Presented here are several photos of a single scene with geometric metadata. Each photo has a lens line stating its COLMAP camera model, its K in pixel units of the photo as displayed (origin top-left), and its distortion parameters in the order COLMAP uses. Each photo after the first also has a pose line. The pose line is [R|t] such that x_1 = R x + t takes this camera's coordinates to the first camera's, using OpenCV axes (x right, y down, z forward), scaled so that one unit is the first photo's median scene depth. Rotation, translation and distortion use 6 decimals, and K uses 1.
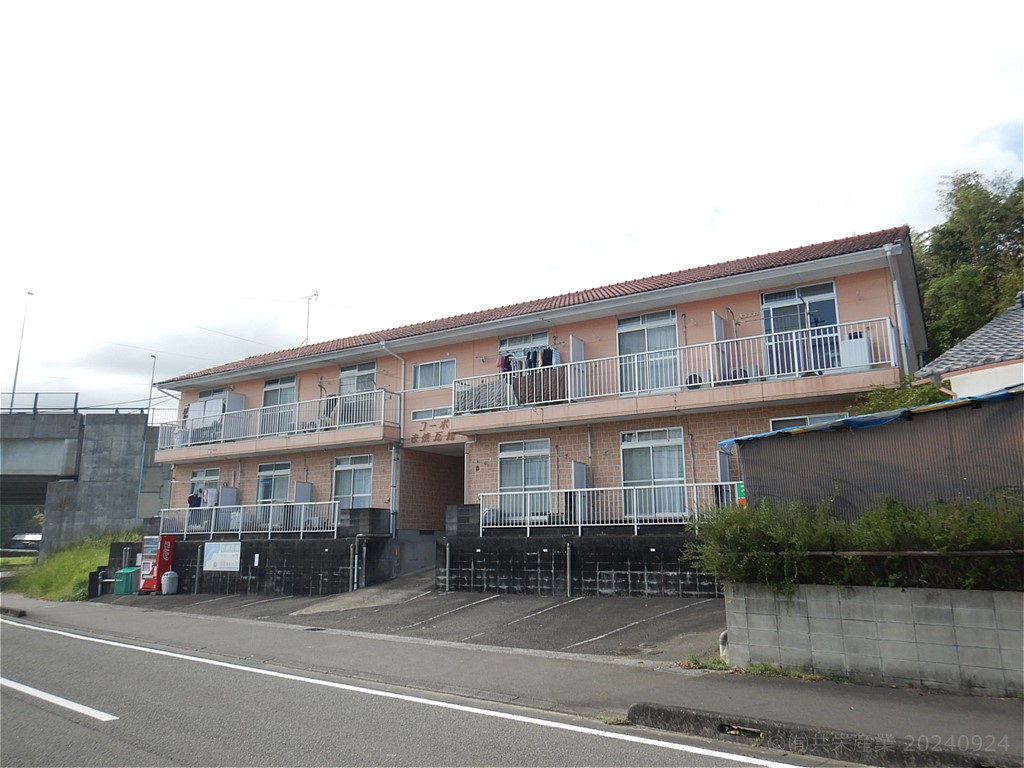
lens RADIAL K [[733.3, 0, 511.3], [0, 733.3, 387.2], [0, 0, 1]] dist [0.014382, -0.003798]
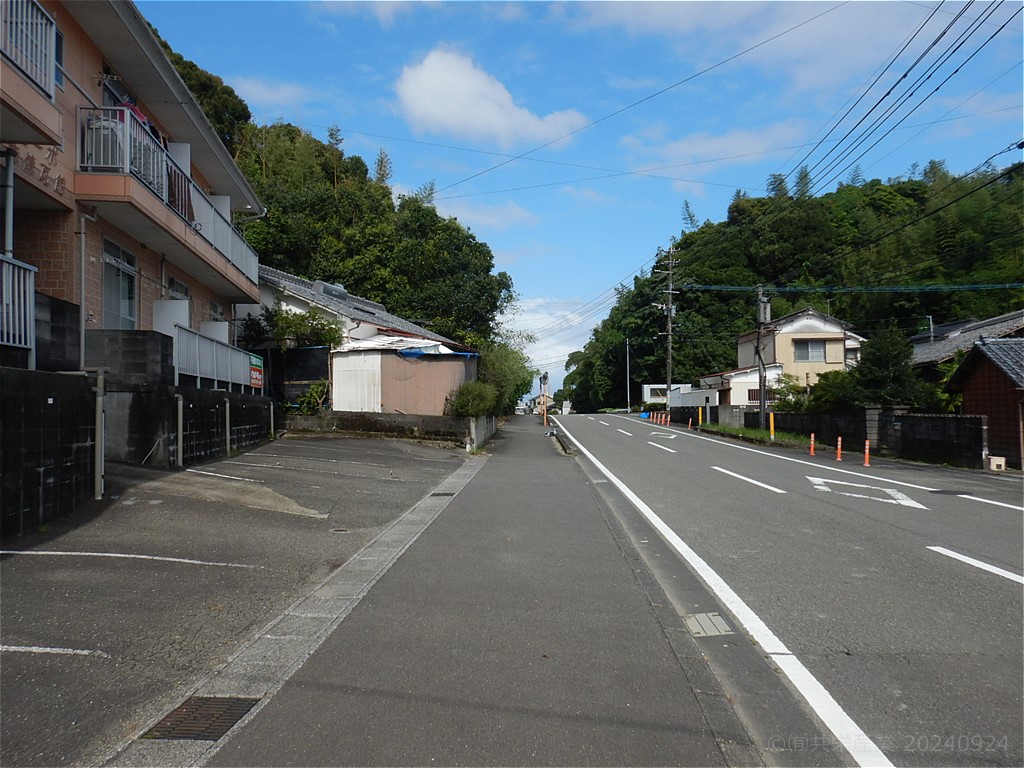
lens RADIAL K [[733.3, 0, 511.3], [0, 733.3, 387.2], [0, 0, 1]] dist [0.014382, -0.003798]
pose [[-0.658391, 0.029344, 0.752104, -0.768589], [-0.153854, 0.972895, -0.172642, 0.279544], [-0.736784, -0.229380, -0.636030, 1.226079]]
